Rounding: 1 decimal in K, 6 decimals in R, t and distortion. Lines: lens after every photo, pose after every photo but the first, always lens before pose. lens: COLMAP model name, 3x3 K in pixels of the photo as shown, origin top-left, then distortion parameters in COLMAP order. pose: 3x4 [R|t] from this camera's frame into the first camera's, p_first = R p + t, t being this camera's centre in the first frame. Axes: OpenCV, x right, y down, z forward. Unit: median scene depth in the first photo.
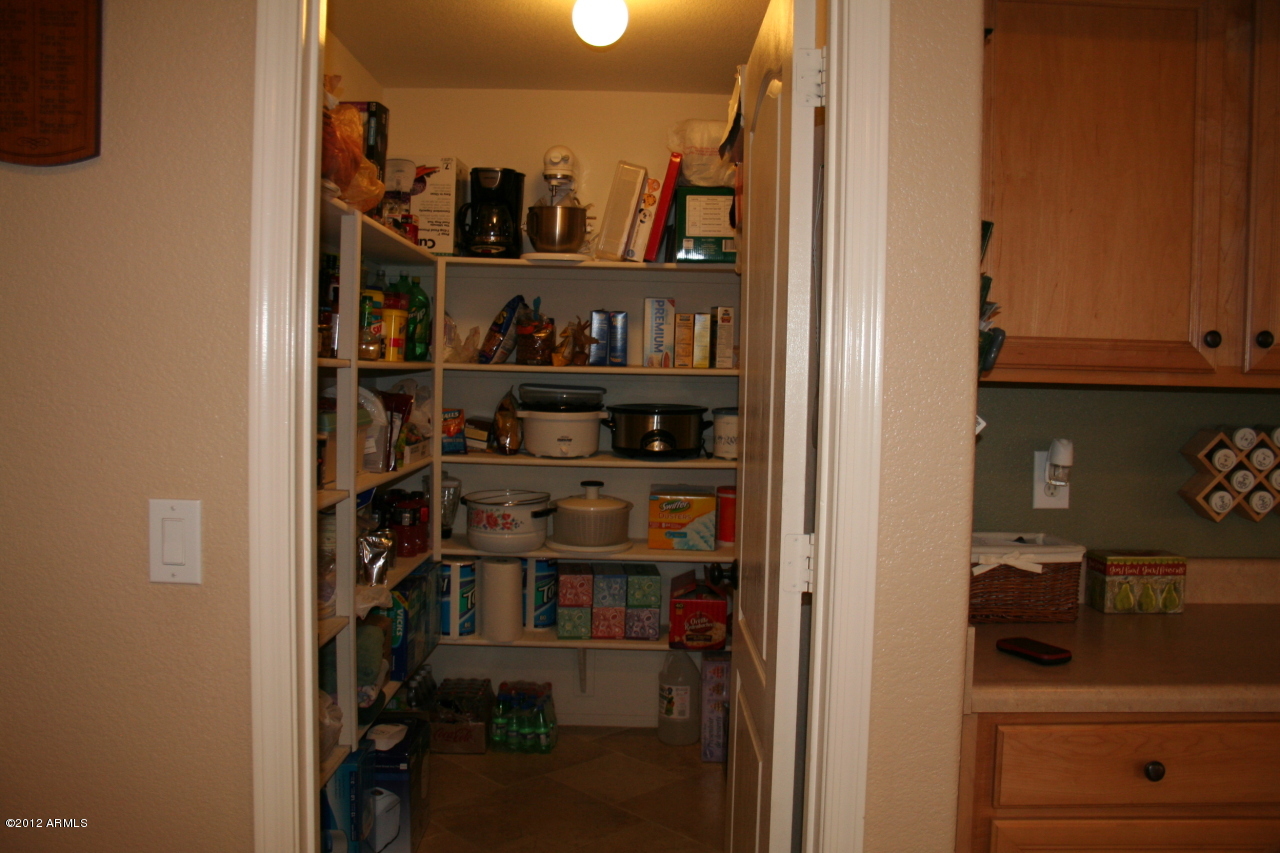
lens RADIAL K [[1071.8, 0, 636.5], [0, 1071.8, 401.7], [0, 0, 1]] dist [-0.156559, 0.125804]
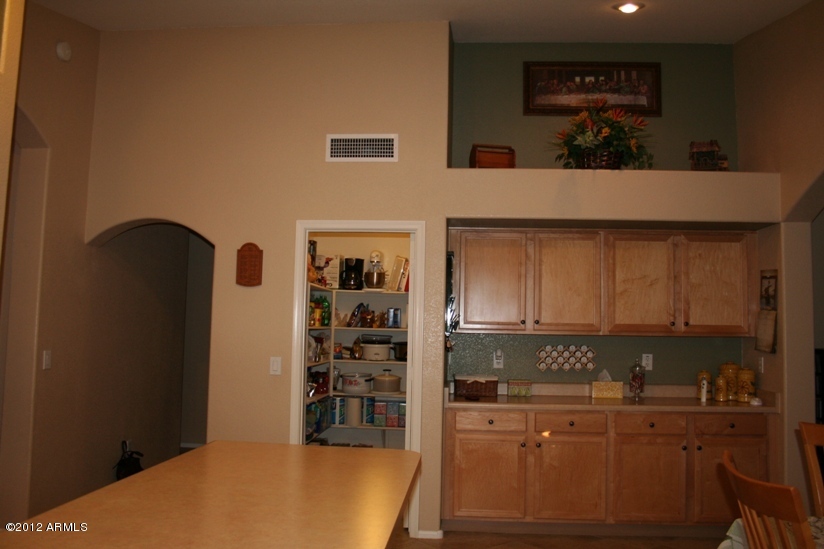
lens RADIAL K [[690.0, 0, 409.8], [0, 690.0, 258.5], [0, 0, 1]] dist [-0.156559, 0.125804]
pose [[0.997032, -0.005941, -0.076757, 0.160251], [-0.004046, 0.991596, -0.129307, 0.019453], [0.076880, 0.129234, 0.988629, -0.819962]]
